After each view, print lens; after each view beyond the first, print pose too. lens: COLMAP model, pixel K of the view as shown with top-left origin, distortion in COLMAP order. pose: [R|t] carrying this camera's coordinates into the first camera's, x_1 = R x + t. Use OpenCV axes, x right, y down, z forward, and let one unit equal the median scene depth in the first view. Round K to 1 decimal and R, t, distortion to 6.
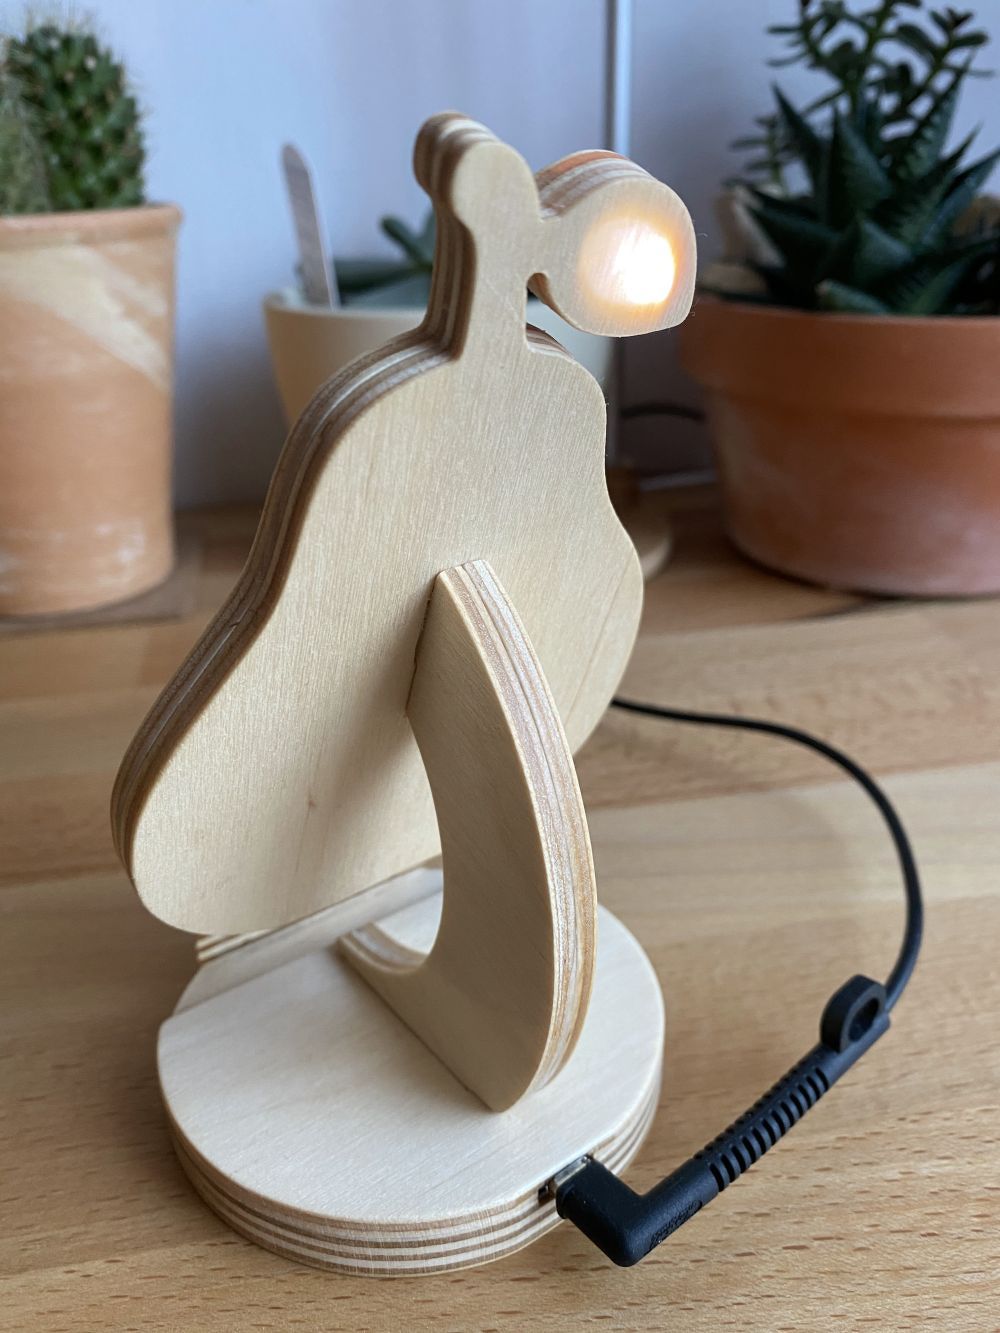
lens RADIAL K [[1037.1, 0, 499.9], [0, 1037.1, 669.4], [0, 0, 1]] dist [-0.028078, 0.030399]
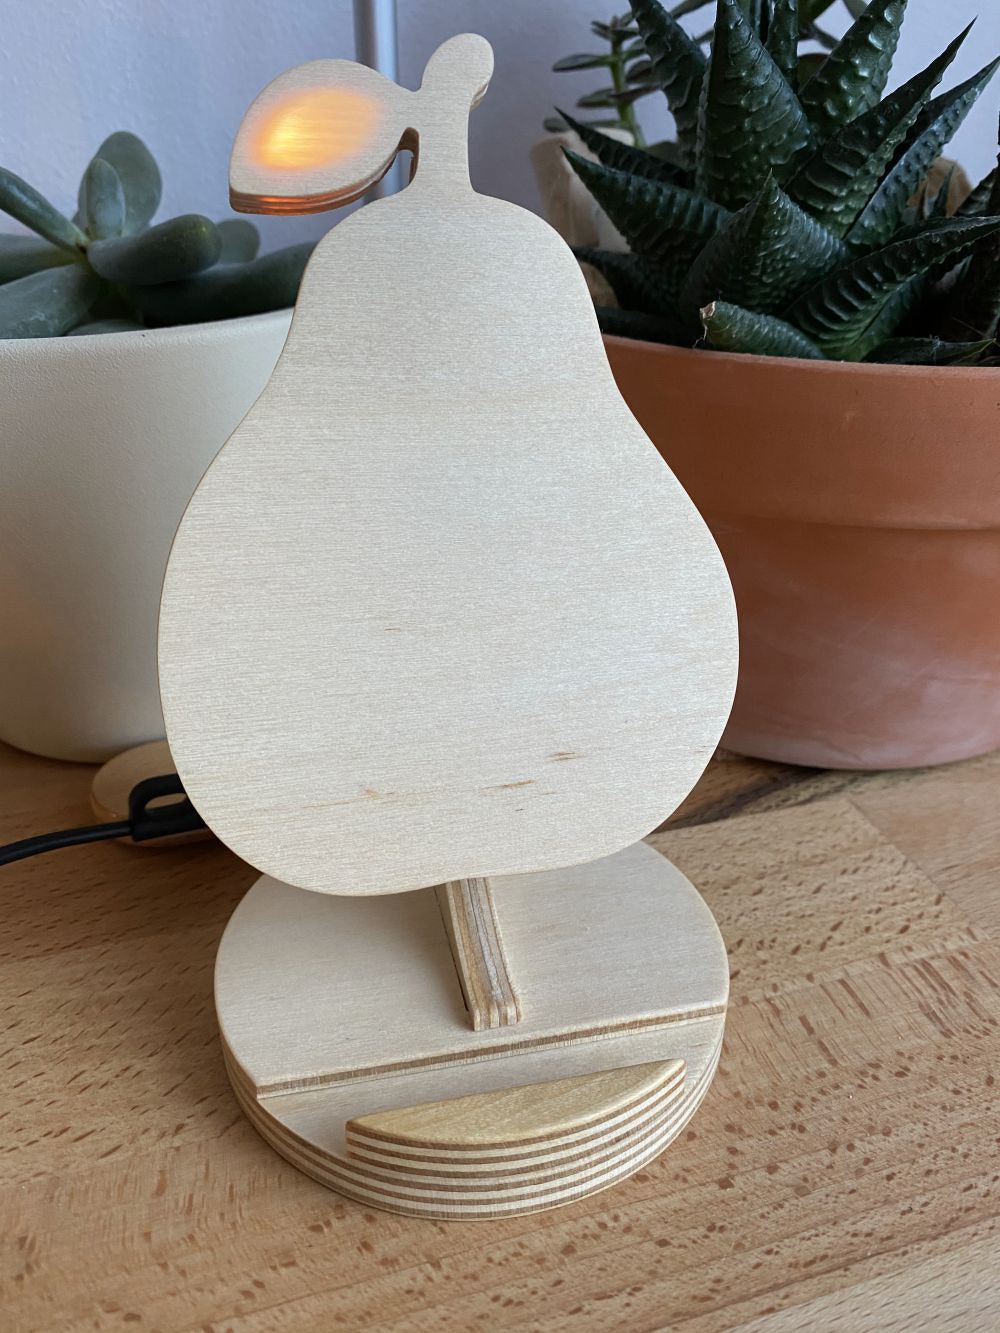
lens RADIAL K [[1037.1, 0, 503.8], [0, 1037.1, 670.3], [0, 0, 1]] dist [-0.028078, 0.030399]
pose [[0.991094, -0.030507, 0.129624, 0.202442], [0.025957, 0.998991, 0.036646, -0.321308], [-0.130611, -0.032955, 0.990886, 0.738444]]
